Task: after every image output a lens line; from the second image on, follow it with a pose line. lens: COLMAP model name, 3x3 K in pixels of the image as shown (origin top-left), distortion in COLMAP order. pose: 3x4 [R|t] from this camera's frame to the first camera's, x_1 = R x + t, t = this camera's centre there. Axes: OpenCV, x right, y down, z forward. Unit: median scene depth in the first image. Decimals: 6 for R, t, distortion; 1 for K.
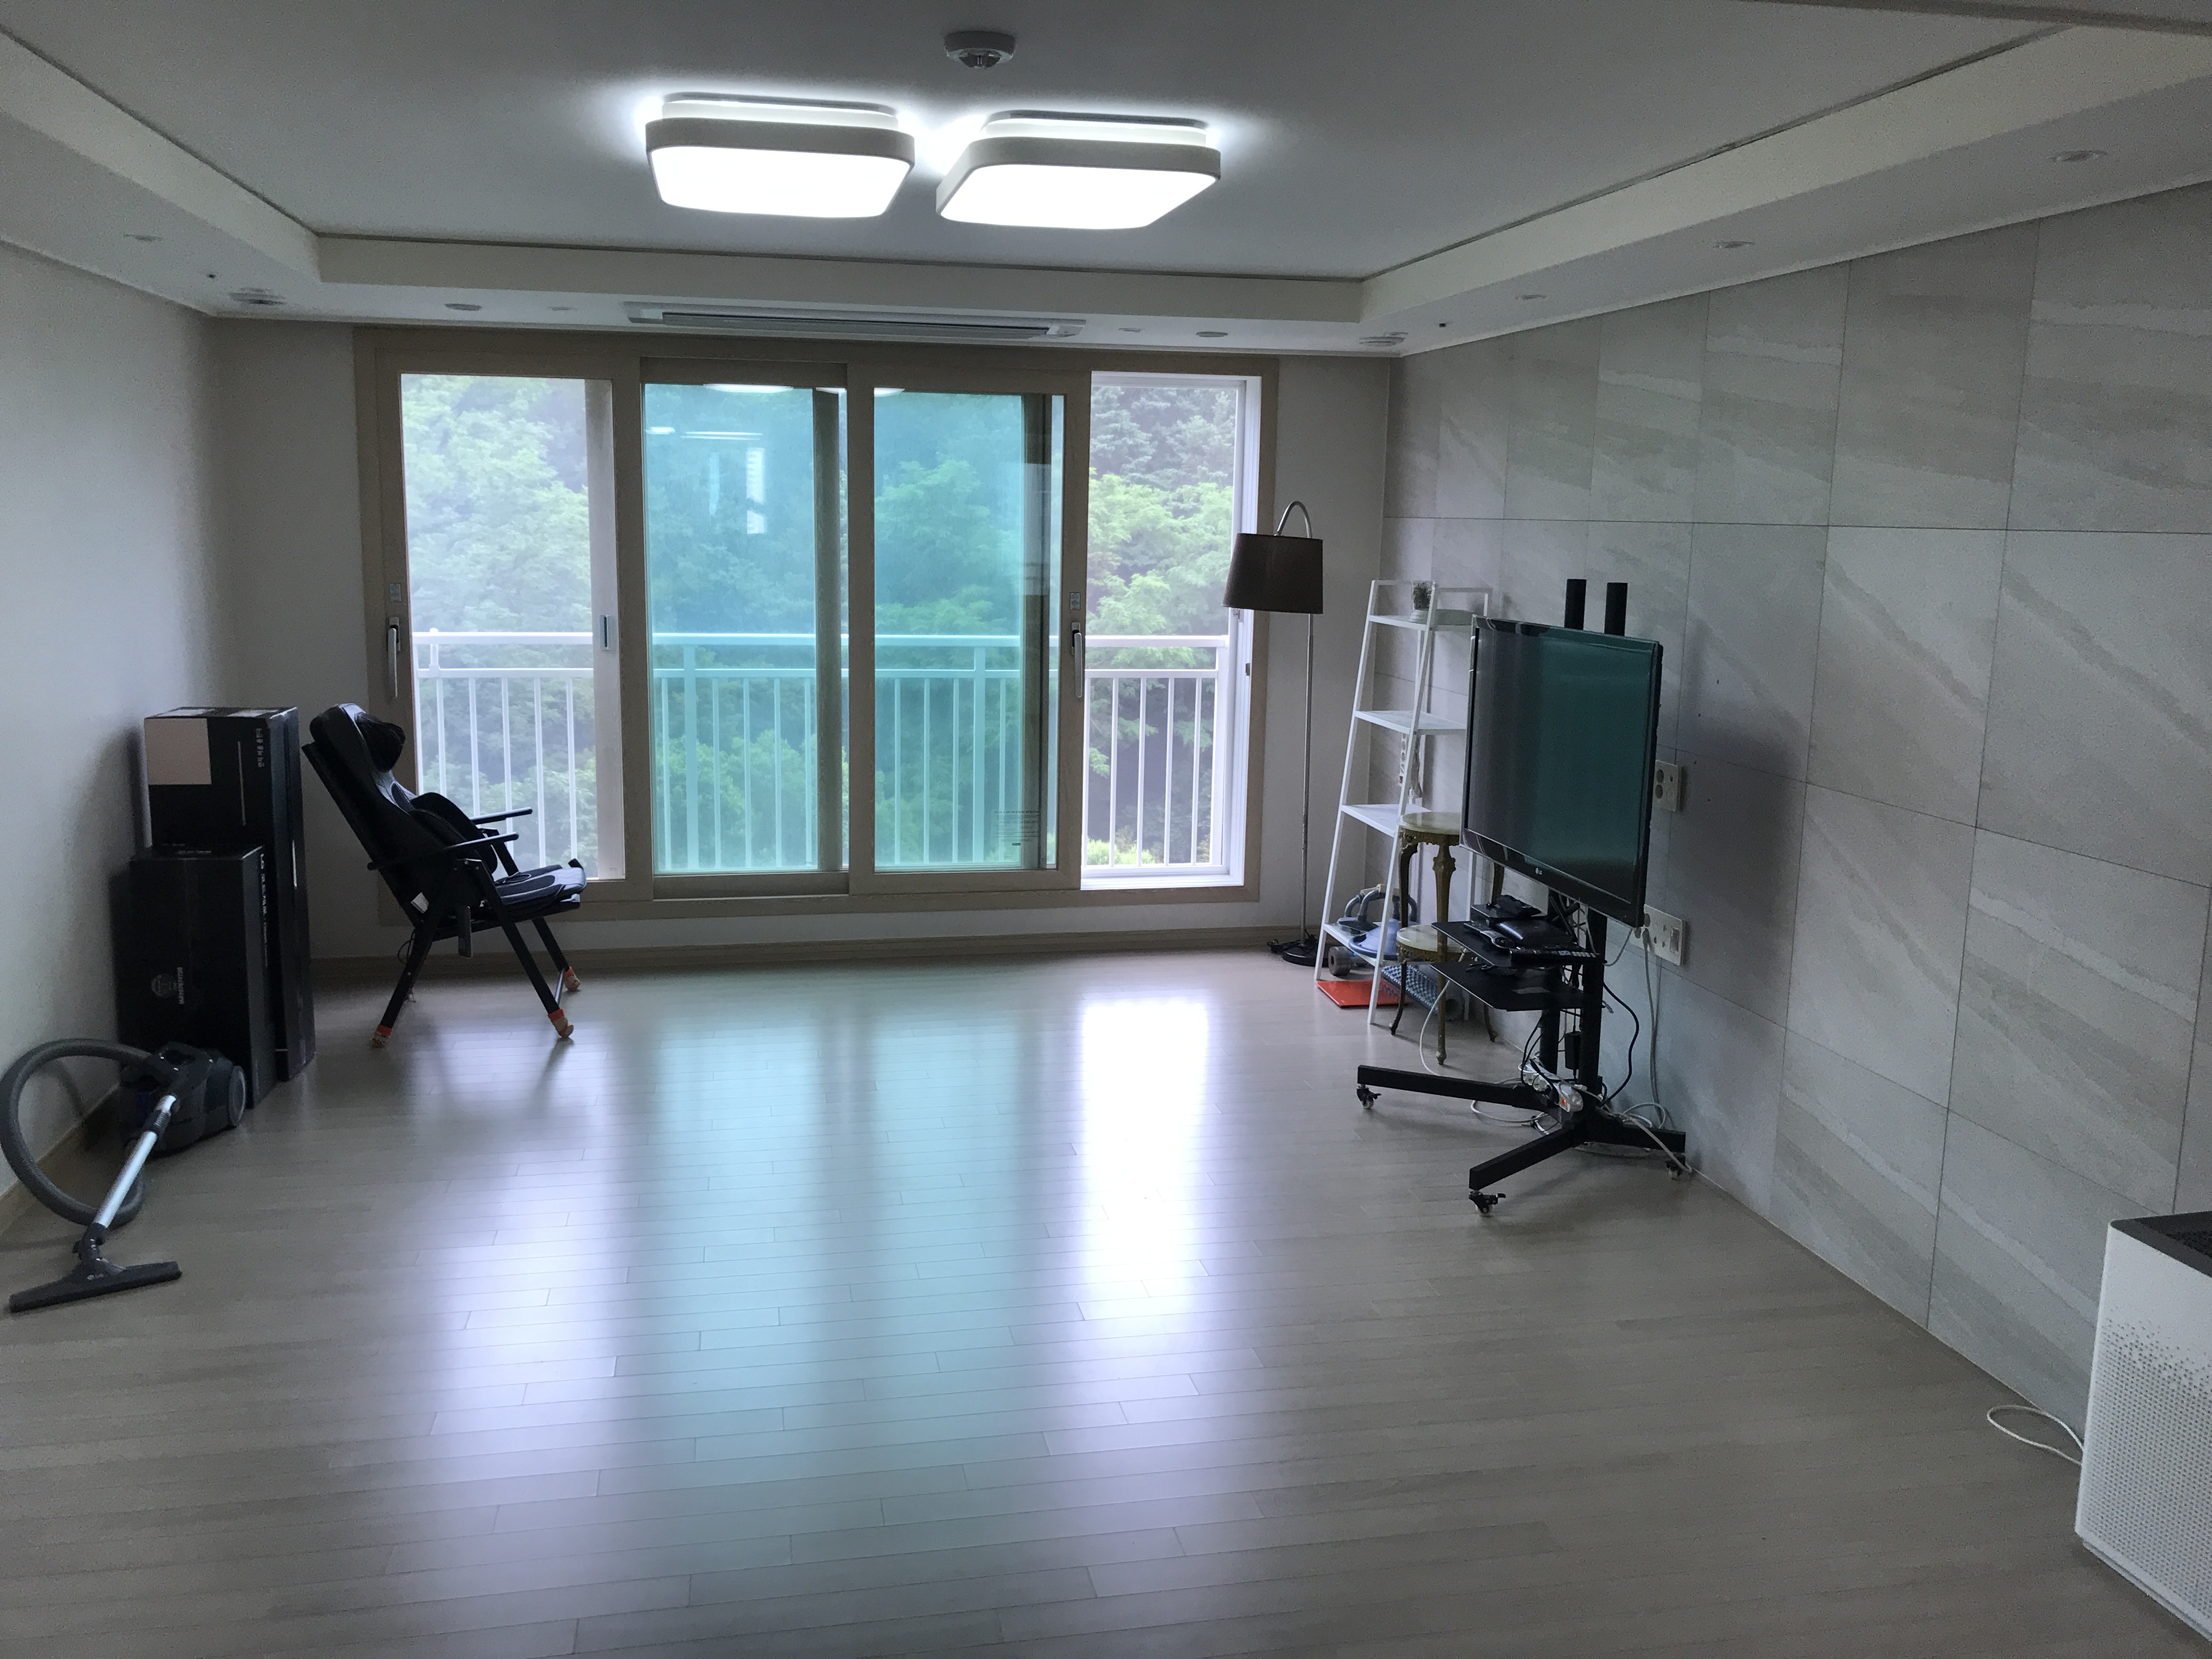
lens RADIAL K [[1843.4, 0, 1106.0], [0, 1843.4, 829.5], [0, 0, 1]] dist [0.075952, 0.010727]
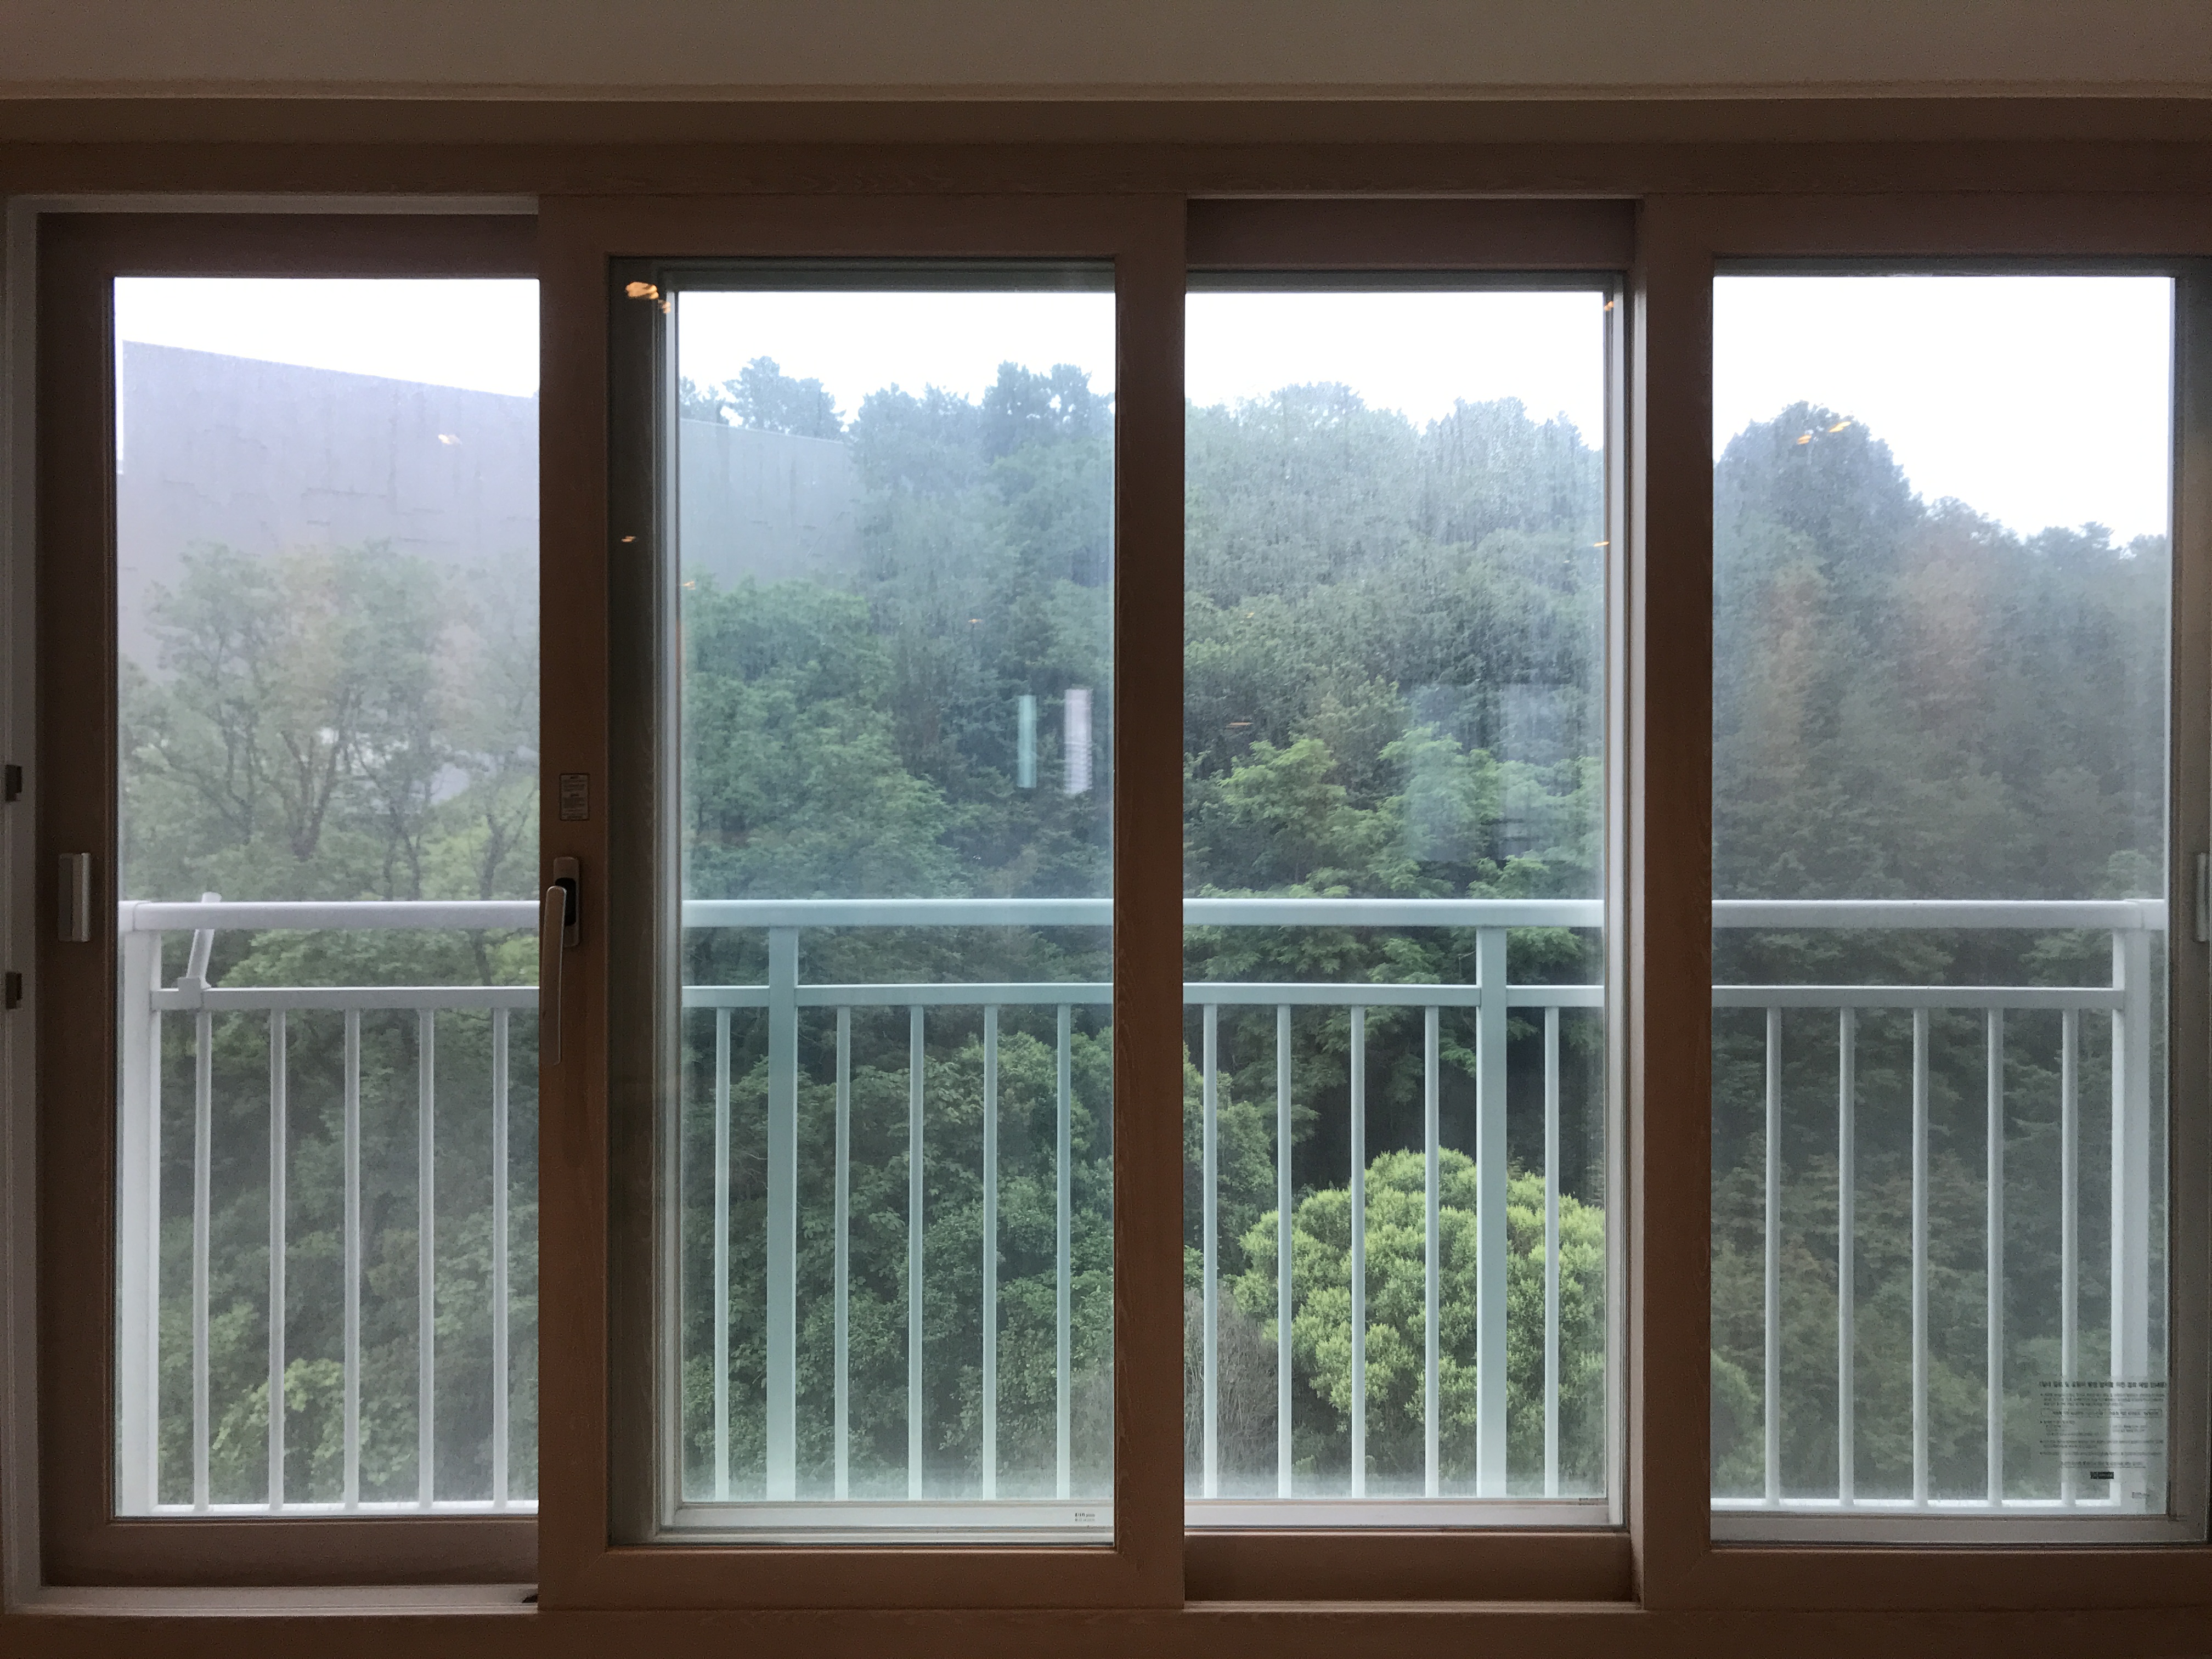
lens RADIAL K [[1843.4, 0, 1106.0], [0, 1843.4, 829.5], [0, 0, 1]] dist [0.075952, 0.010727]
pose [[0.982800, -0.013163, -0.184201, -0.013880], [-0.015730, 0.987864, -0.154522, -0.009925], [0.184000, 0.154762, 0.970666, 0.102909]]
